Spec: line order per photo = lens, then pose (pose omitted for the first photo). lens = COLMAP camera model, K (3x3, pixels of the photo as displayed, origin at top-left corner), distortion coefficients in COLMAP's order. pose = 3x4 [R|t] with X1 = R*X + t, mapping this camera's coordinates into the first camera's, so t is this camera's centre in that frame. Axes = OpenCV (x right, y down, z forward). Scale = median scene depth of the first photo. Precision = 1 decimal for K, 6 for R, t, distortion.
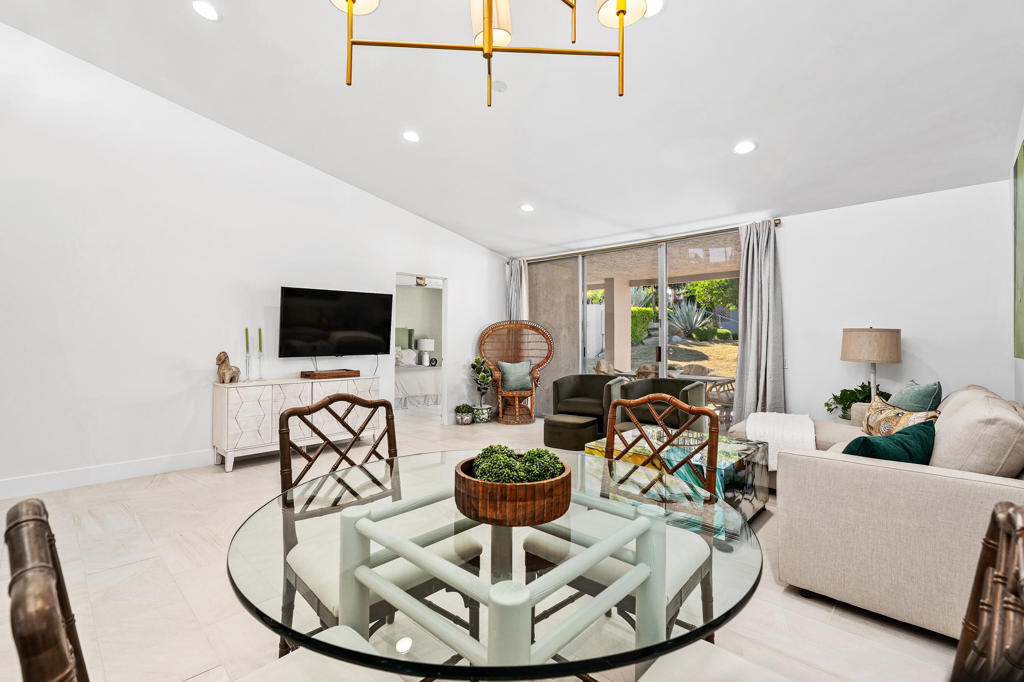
lens RADIAL K [[462.2, 0, 506.8], [0, 462.2, 339.9], [0, 0, 1]] dist [0.002513, 0.000001]
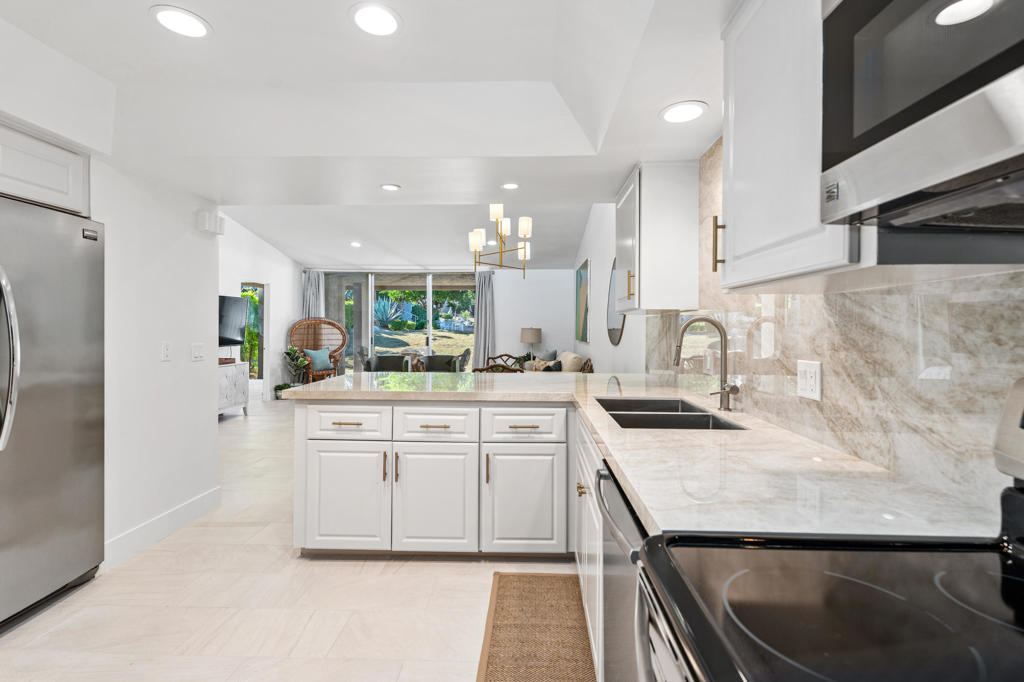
lens RADIAL K [[462.2, 0, 515.4], [0, 462.2, 333.4], [0, 0, 1]] dist [0.002513, 0.000001]
pose [[0.746822, -0.006736, 0.664989, -0.455441], [-0.001700, 0.999926, 0.012039, -0.015039], [-0.665021, -0.010121, 0.746756, -0.371857]]
